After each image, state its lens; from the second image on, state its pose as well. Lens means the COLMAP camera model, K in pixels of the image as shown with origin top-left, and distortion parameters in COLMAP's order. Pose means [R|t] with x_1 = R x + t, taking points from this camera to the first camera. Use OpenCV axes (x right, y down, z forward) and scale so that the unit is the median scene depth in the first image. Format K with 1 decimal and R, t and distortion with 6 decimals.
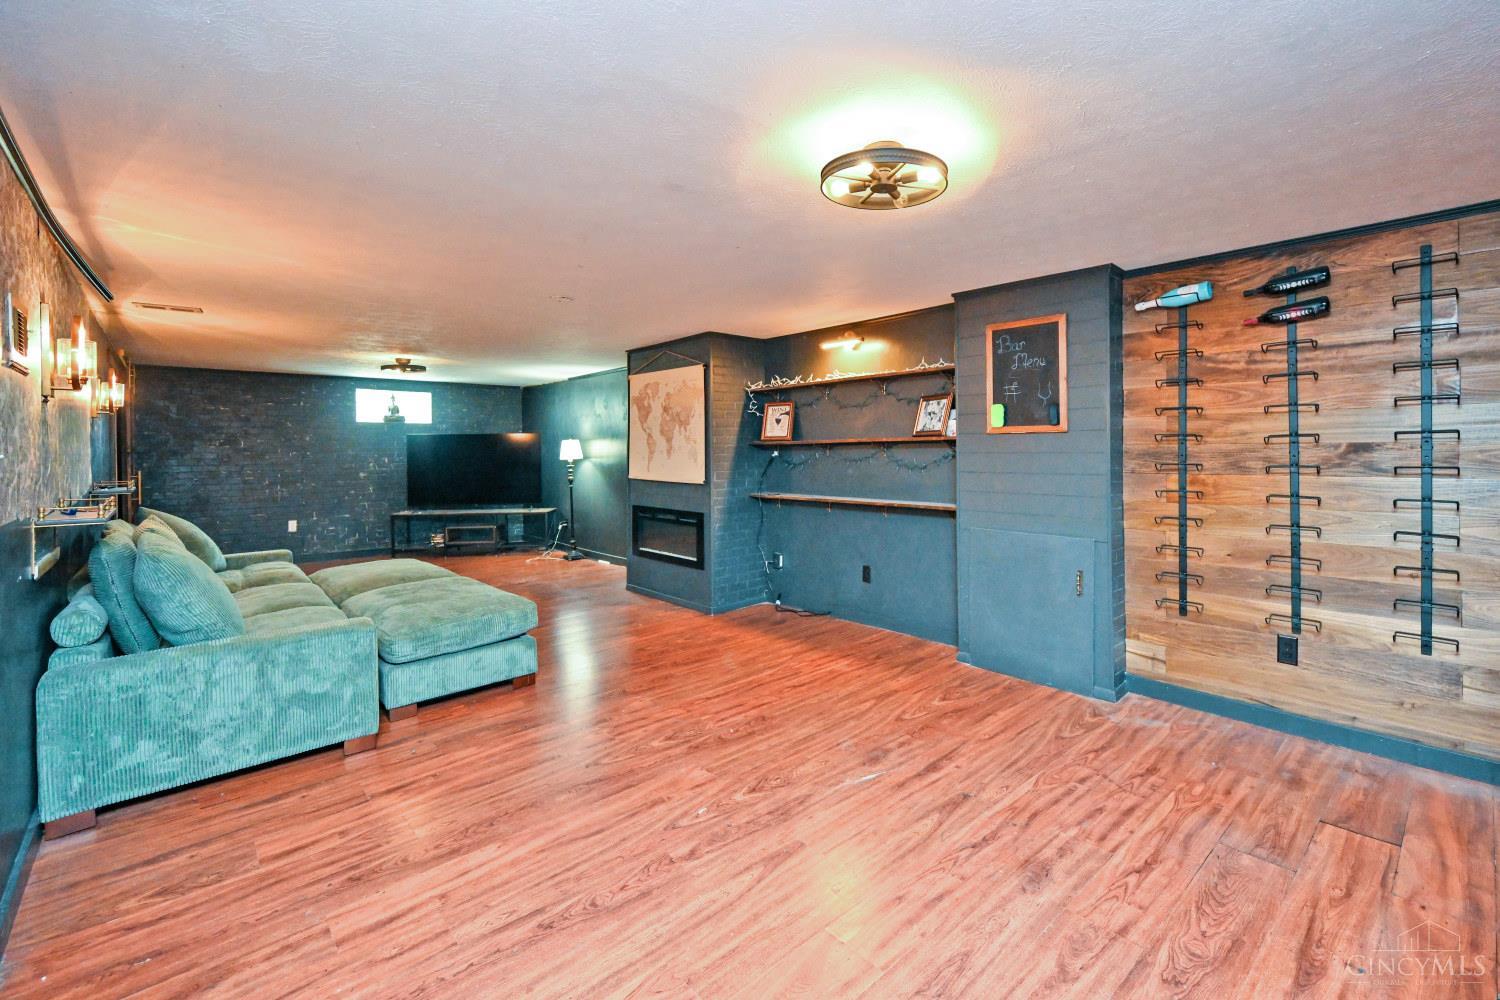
lens RADIAL K [[643.9, 0, 796.0], [0, 643.9, 452.0], [0, 0, 1]] dist [-0.000974, -0.000061]
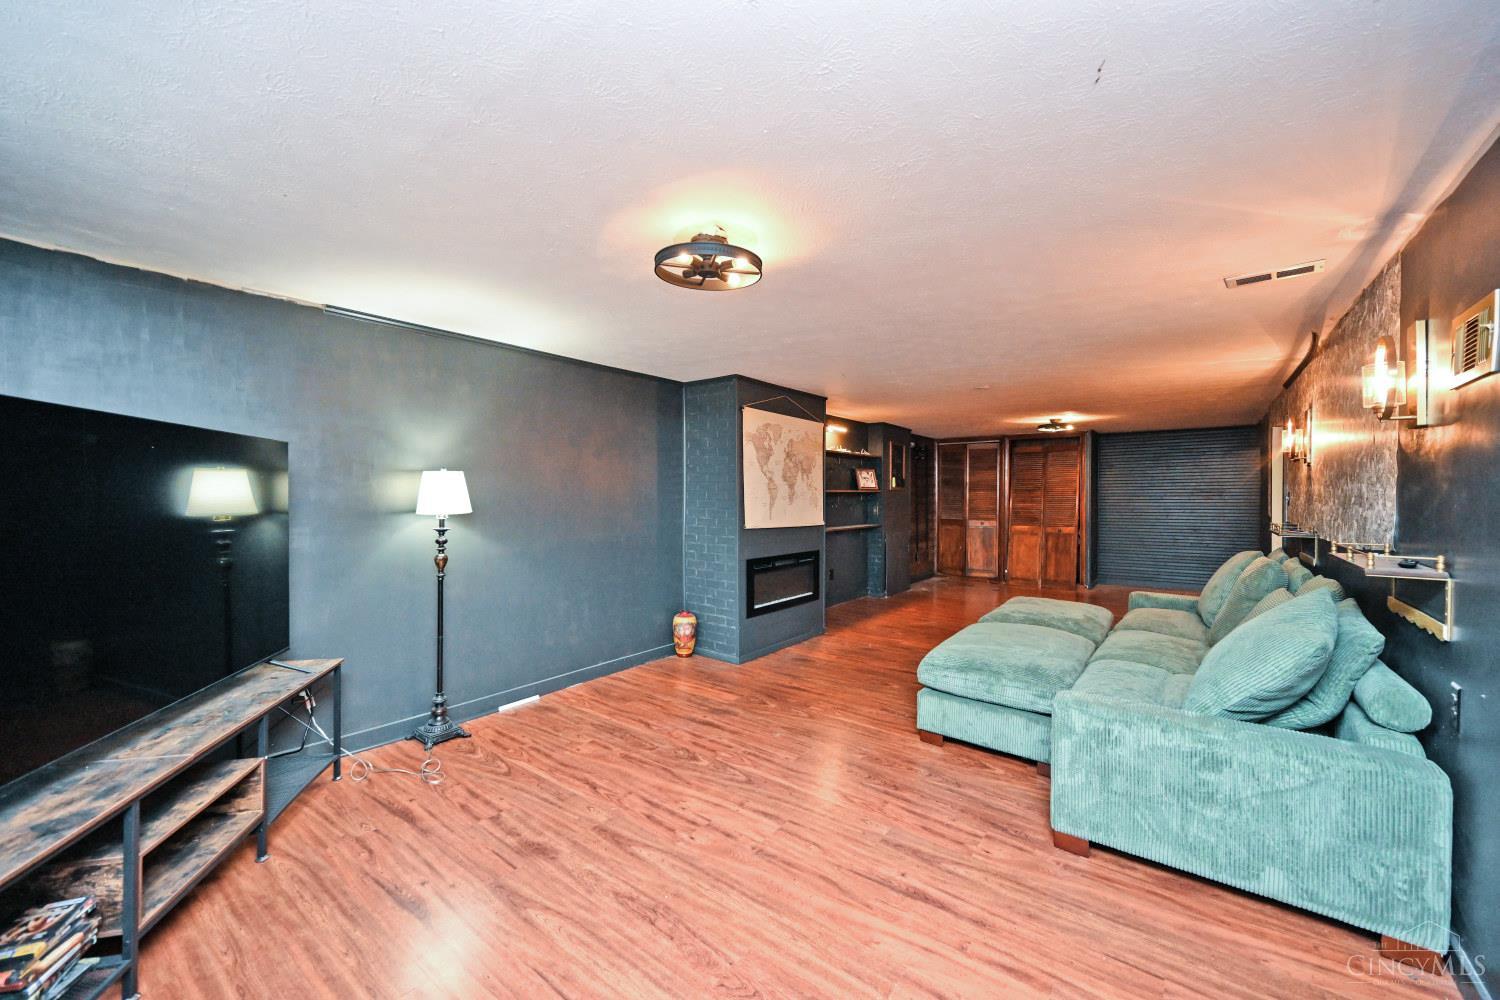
lens RADIAL K [[595.3, 0, 751.5], [0, 595.3, 497.6], [0, 0, 1]] dist [0.001439, 0.000024]
pose [[-0.156024, 0.003731, 0.987746, -1.114641], [0.000485, 0.999993, -0.003701, 0.003197], [-0.987753, -0.000099, -0.156025, 1.208059]]
